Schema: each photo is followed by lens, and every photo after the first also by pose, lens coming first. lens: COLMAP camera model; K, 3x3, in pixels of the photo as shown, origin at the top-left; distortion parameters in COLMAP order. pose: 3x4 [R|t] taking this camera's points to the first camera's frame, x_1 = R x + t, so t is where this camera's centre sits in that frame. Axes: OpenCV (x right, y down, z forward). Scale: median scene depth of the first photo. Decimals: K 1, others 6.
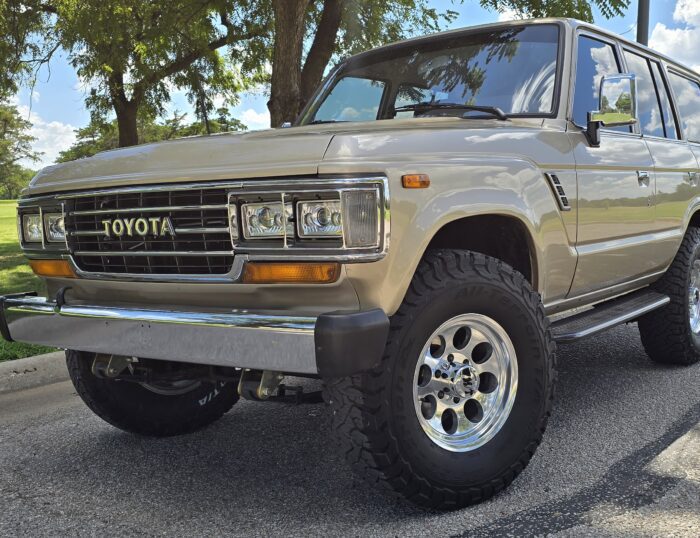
lens RADIAL K [[695.4, 0, 350.0], [0, 695.4, 278.7], [0, 0, 1]] dist [0.138690, -0.001220]
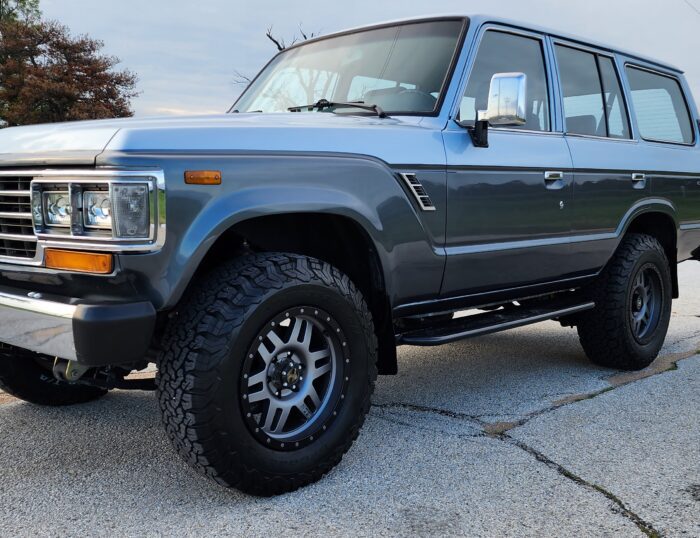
lens RADIAL K [[695.4, 0, 350.0], [0, 695.4, 278.7], [0, 0, 1]] dist [0.138690, -0.001220]
pose [[0.993275, 0.054414, -0.102191, 0.363187], [-0.051358, 0.998158, 0.032302, -0.031942], [0.103760, -0.026836, 0.994240, -0.002270]]
